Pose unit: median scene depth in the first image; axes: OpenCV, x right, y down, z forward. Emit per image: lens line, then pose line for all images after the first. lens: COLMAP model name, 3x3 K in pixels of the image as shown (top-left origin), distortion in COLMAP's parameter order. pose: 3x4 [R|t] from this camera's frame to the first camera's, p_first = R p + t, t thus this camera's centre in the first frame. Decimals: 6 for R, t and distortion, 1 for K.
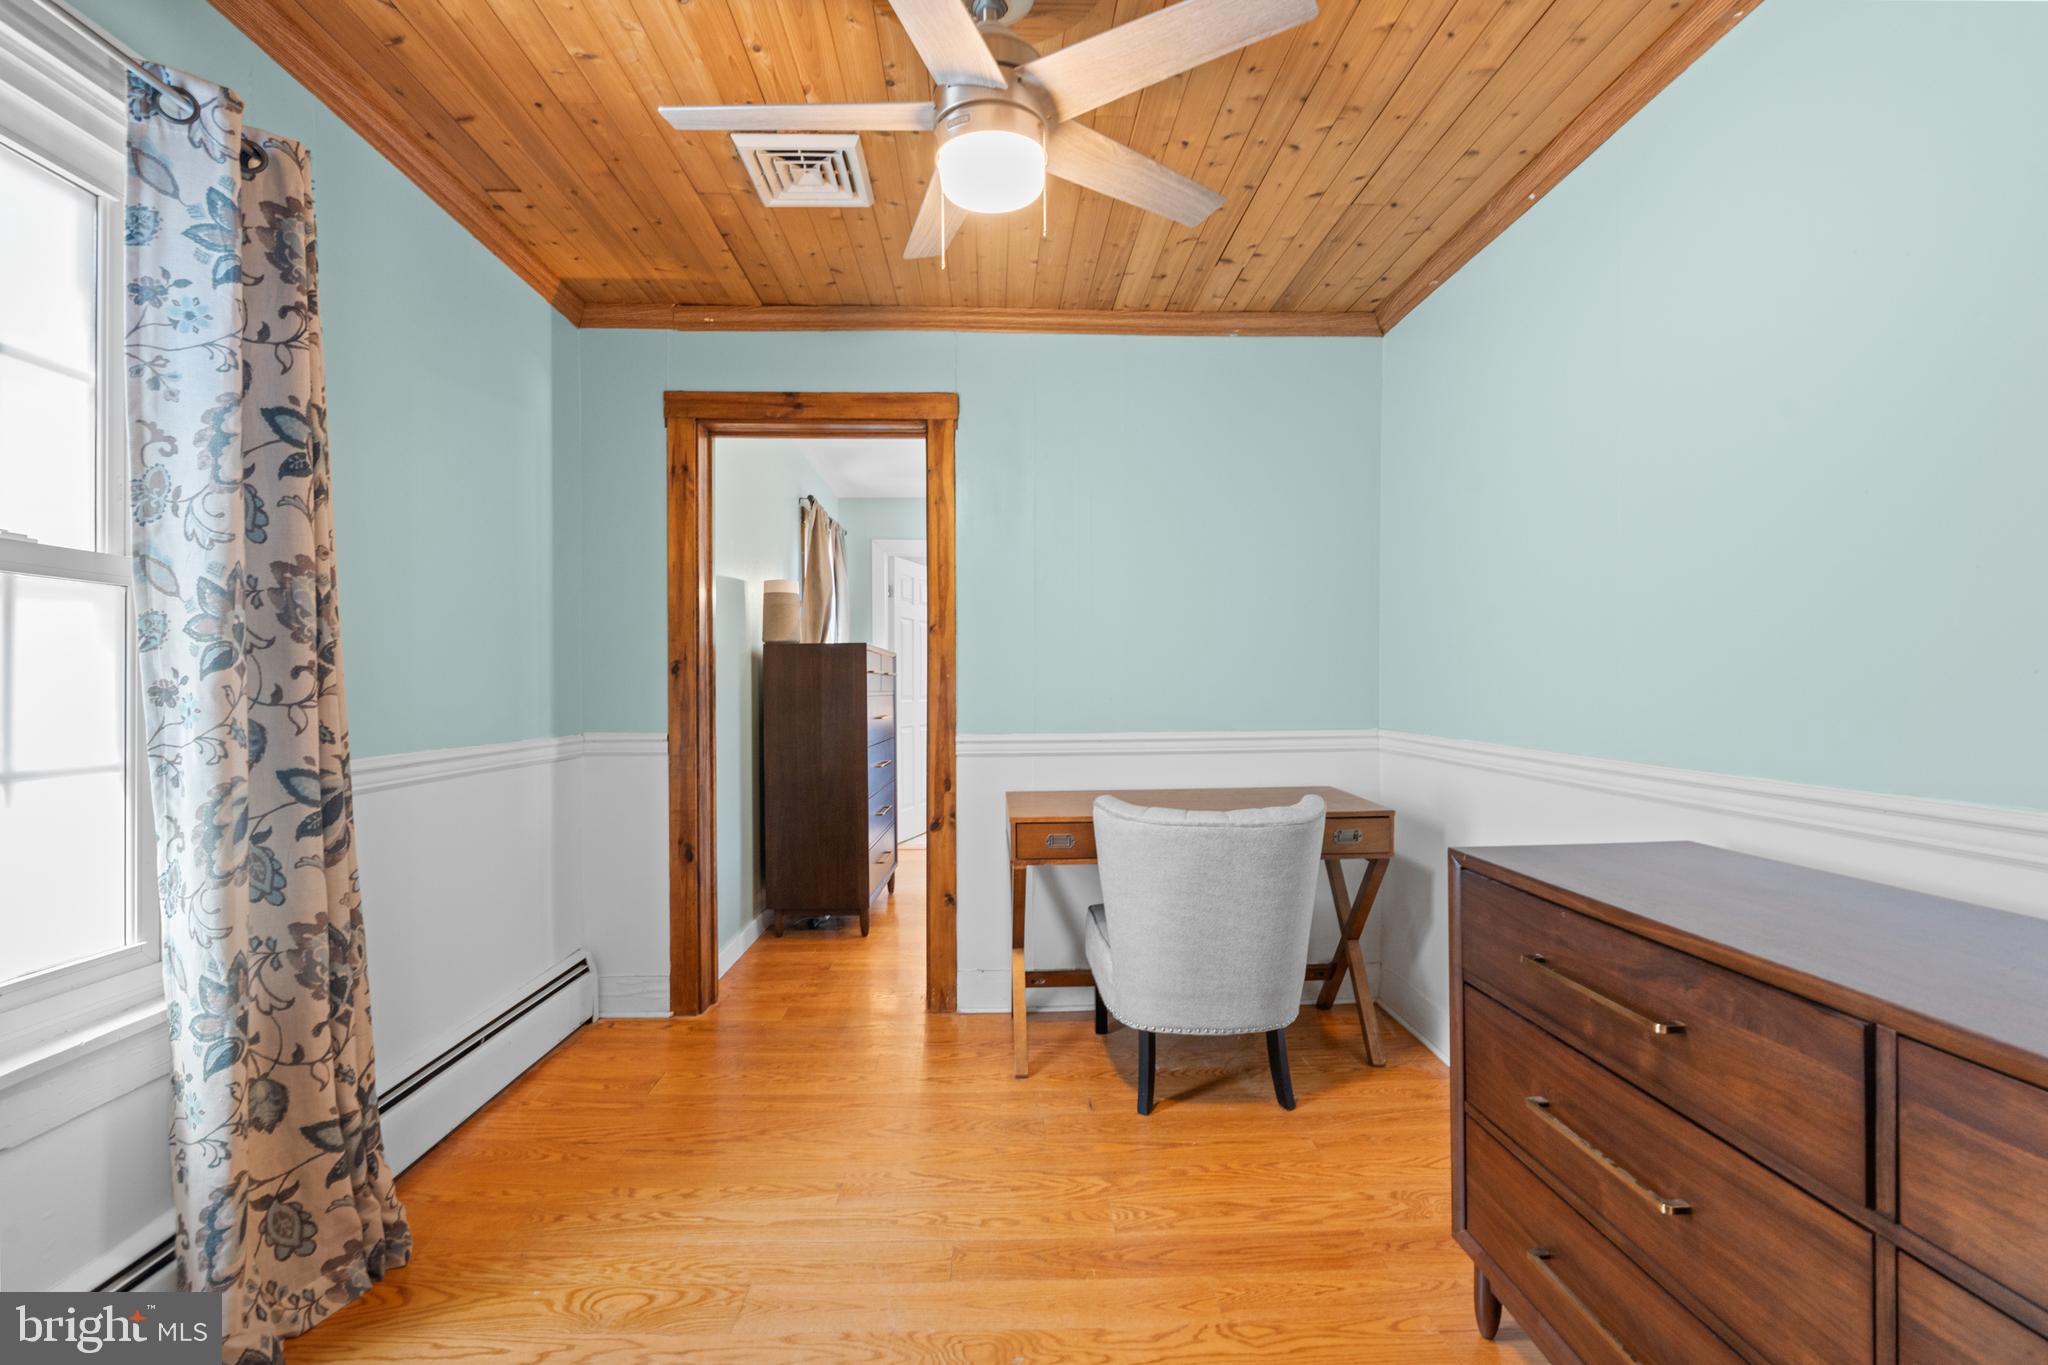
lens RADIAL K [[931.7, 0, 1015.3], [0, 931.7, 686.5], [0, 0, 1]] dist [-0.009084, 0.001727]
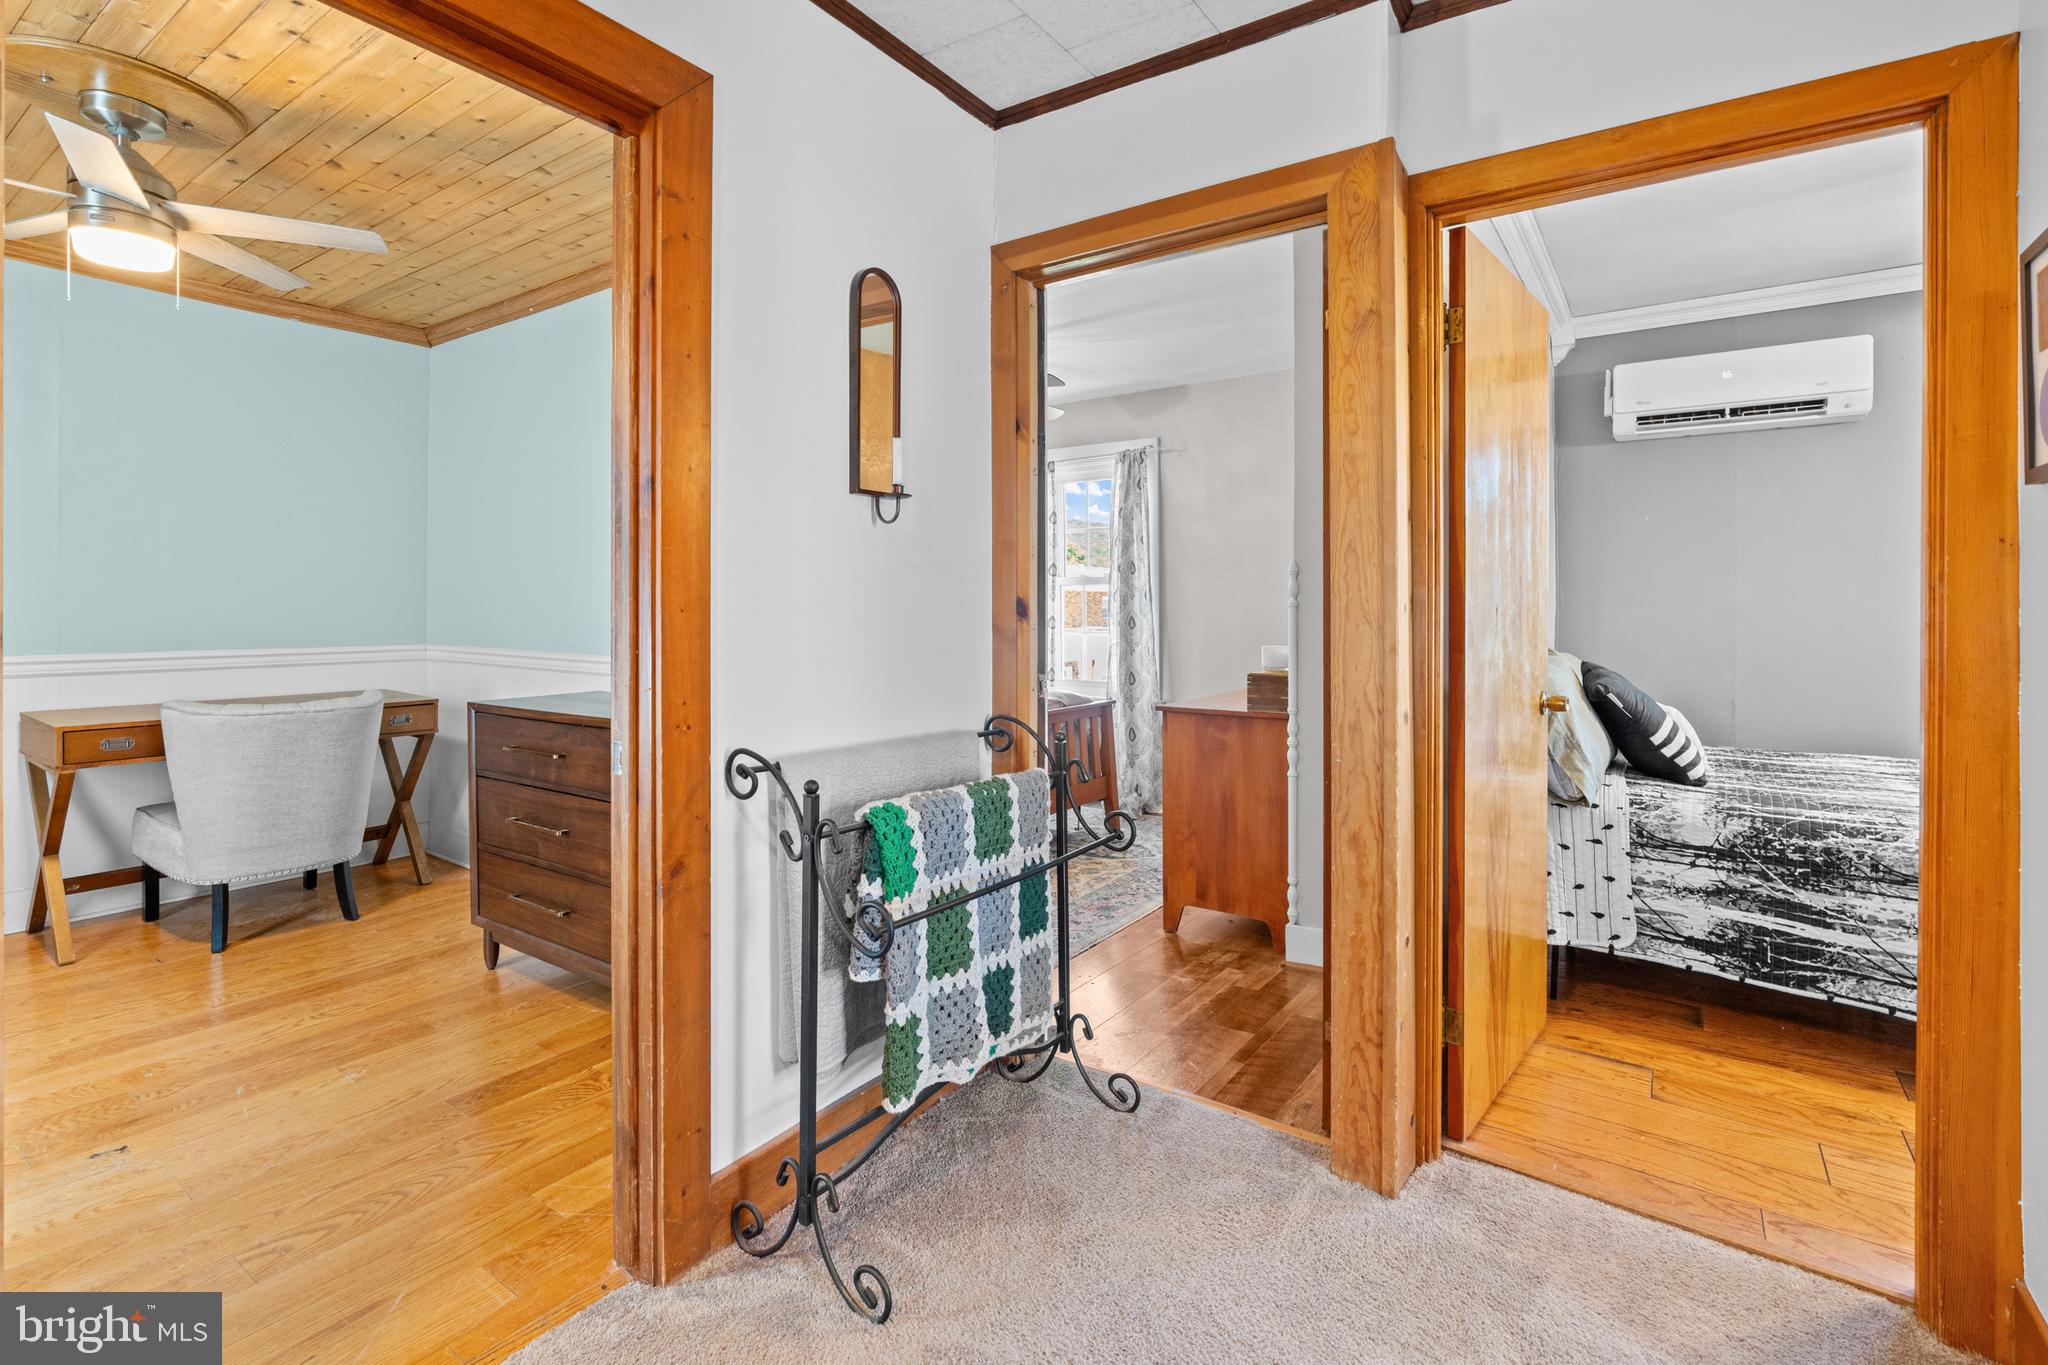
lens RADIAL K [[931.7, 0, 1029.5], [0, 931.7, 616.5], [0, 0, 1]] dist [-0.009084, 0.001727]
pose [[0.586501, -0.002078, 0.809946, -0.217099], [-0.002821, 0.999985, 0.004608, -0.000225], [-0.809944, -0.004988, 0.586487, -0.579064]]
